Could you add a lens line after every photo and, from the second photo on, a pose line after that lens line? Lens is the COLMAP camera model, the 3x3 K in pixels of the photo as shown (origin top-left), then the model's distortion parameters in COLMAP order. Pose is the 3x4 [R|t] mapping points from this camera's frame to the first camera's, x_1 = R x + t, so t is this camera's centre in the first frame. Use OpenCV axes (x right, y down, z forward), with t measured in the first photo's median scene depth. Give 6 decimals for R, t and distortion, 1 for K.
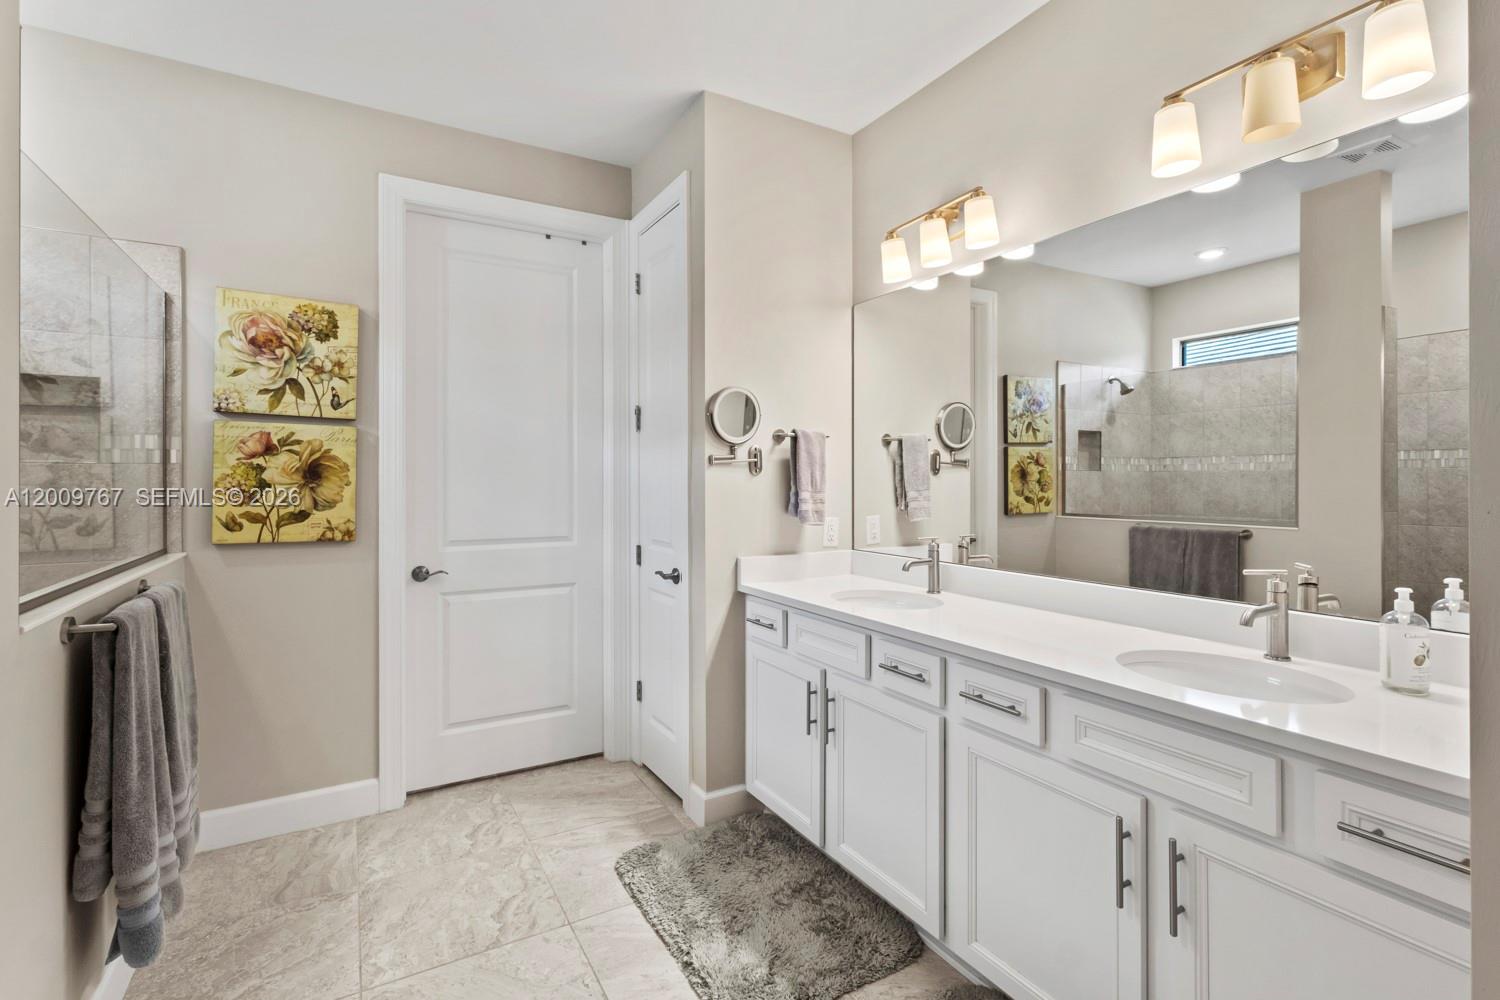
lens RADIAL K [[693.7, 0, 758.4], [0, 693.7, 486.3], [0, 0, 1]] dist [-0.002339, 0.003139]
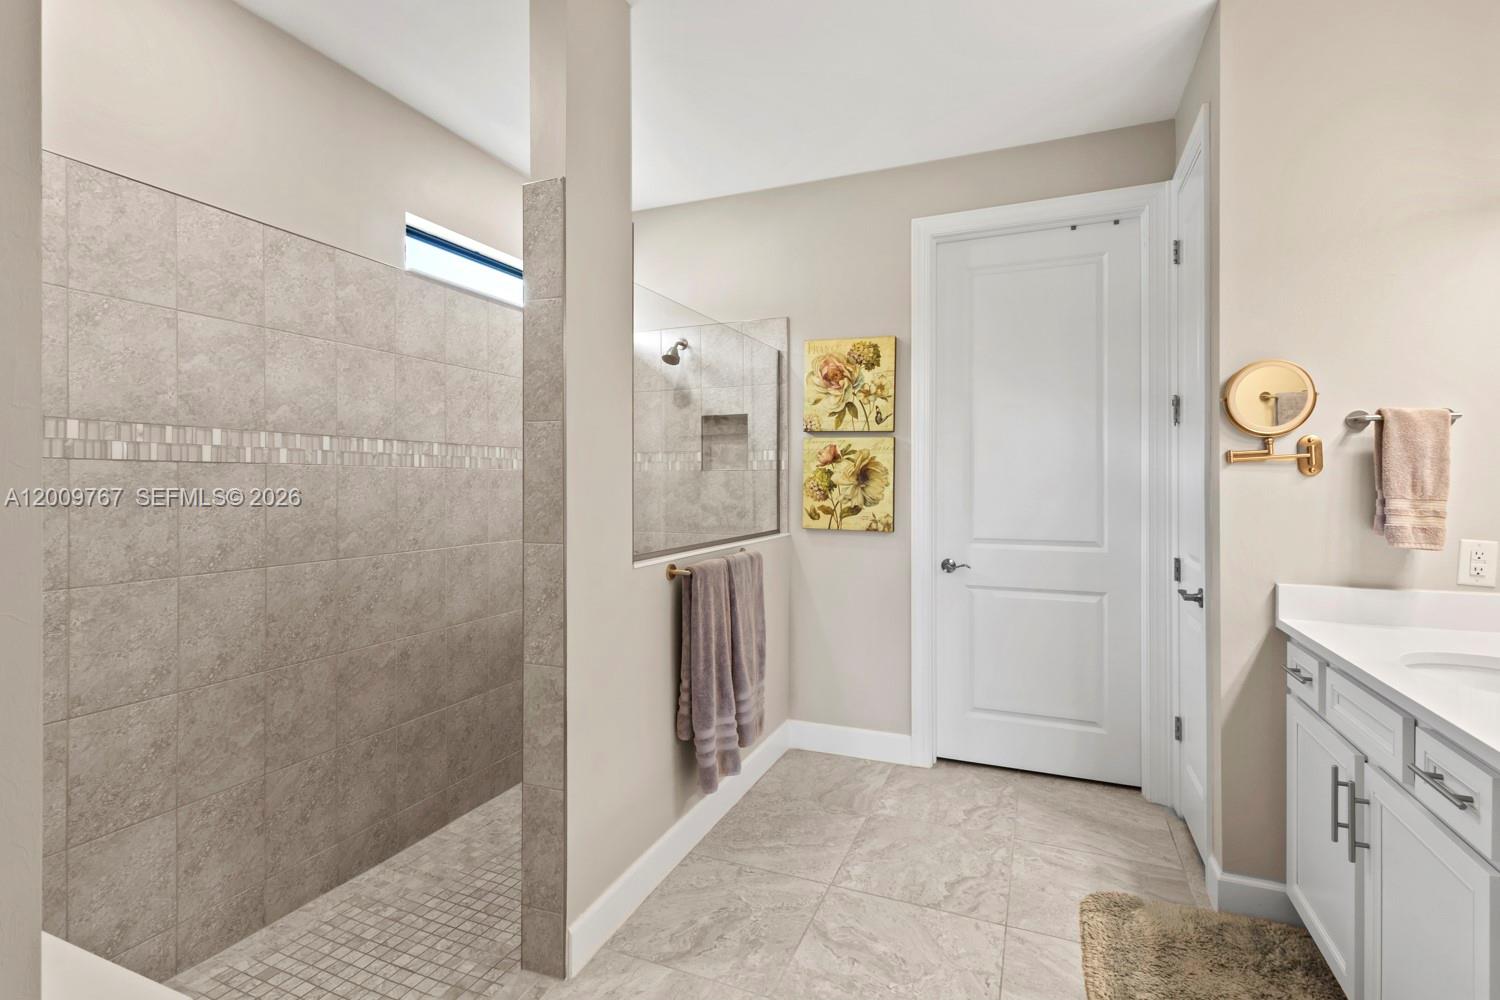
lens RADIAL K [[693.7, 0, 747.9], [0, 693.7, 489.2], [0, 0, 1]] dist [-0.002339, 0.003139]
pose [[0.600895, 0.010251, -0.799262, 0.235302], [-0.007620, 0.999946, 0.007097, -0.002385], [0.799292, 0.001826, 0.600940, 0.078943]]
